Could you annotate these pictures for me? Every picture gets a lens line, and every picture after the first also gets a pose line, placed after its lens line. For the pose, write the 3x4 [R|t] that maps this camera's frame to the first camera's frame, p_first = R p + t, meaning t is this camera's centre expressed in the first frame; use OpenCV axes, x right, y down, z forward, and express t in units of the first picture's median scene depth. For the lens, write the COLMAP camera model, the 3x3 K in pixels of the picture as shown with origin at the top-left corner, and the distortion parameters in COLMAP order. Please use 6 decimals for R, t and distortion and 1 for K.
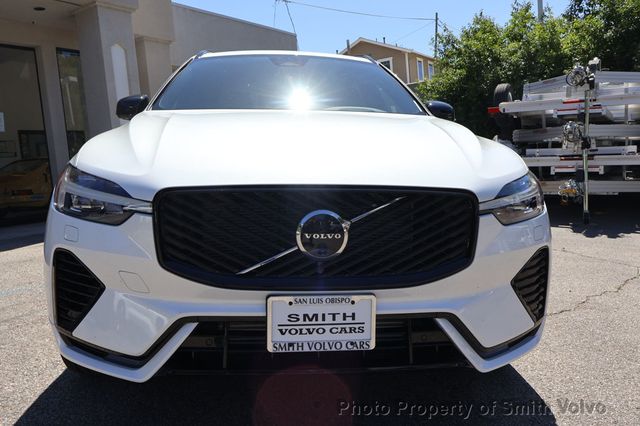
lens RADIAL K [[520.9, 0, 320.0], [0, 520.9, 213.0], [0, 0, 1]] dist [-0.010934, -0.008618]
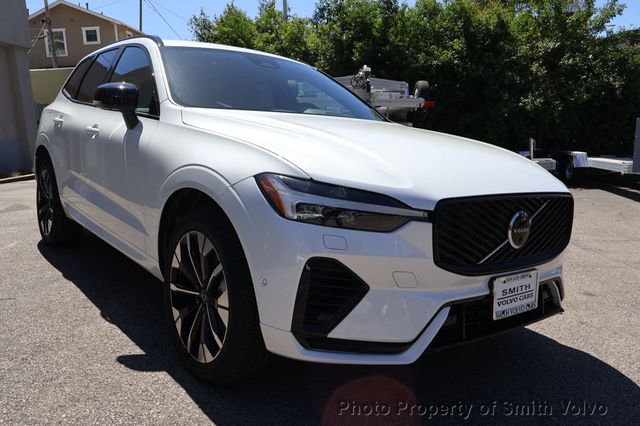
lens RADIAL K [[520.9, 0, 320.0], [0, 520.9, 213.0], [0, 0, 1]] dist [-0.010934, -0.008618]
pose [[0.850130, -0.044486, 0.524691, -1.146536], [0.023873, 0.998657, 0.045992, -0.078347], [-0.526032, -0.026574, 0.850049, 0.104829]]
